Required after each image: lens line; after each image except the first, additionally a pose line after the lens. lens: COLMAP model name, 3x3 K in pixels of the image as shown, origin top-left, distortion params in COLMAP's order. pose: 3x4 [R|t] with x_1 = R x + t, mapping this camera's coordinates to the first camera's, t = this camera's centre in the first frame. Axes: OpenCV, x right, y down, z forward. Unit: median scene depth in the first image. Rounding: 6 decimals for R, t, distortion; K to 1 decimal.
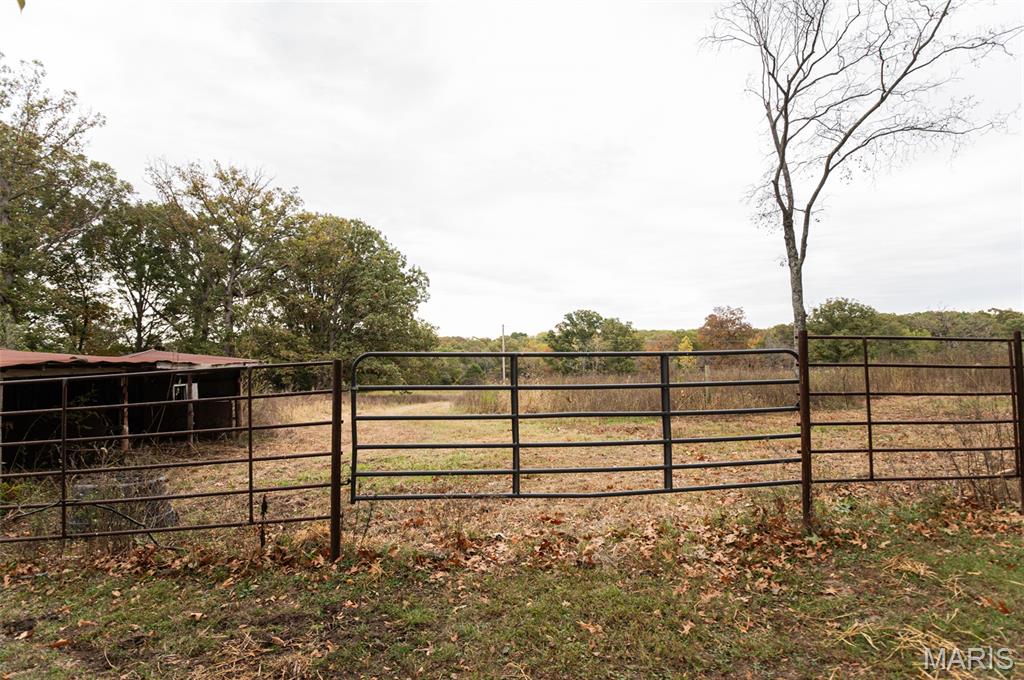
lens RADIAL K [[498.2, 0, 510.9], [0, 498.2, 339.1], [0, 0, 1]] dist [-0.023635, -0.004365]
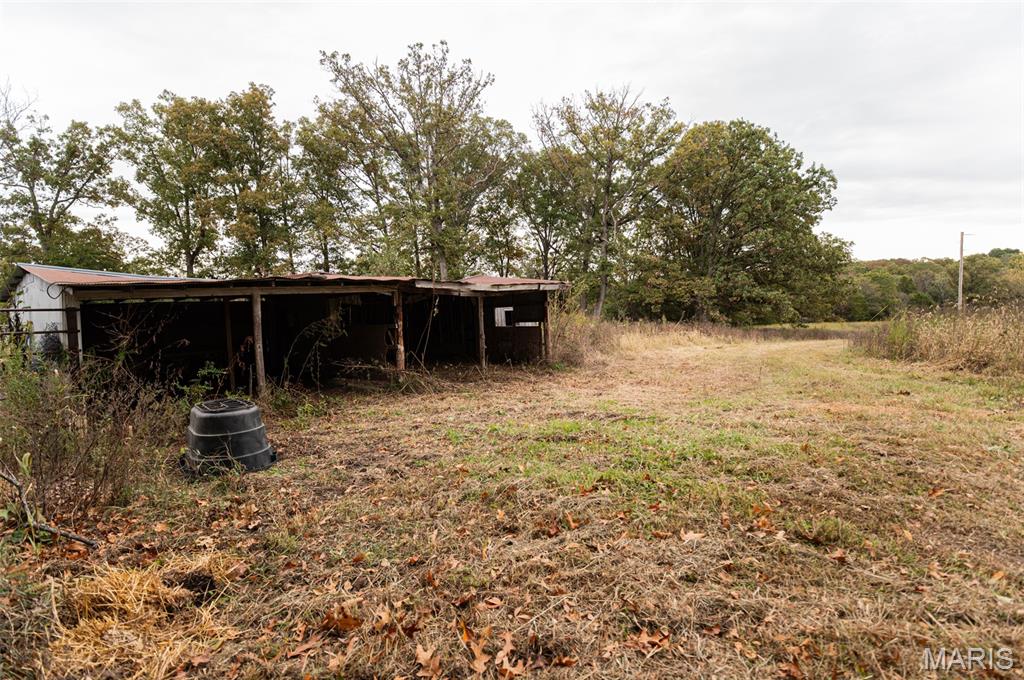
lens RADIAL K [[498.2, 0, 513.1], [0, 498.2, 342.1], [0, 0, 1]] dist [-0.023635, -0.004365]
pose [[0.714499, 0.052841, -0.697638, 0.067571], [0.046539, 0.991346, 0.122752, 0.040898], [0.698087, -0.120173, 0.705857, 0.326394]]
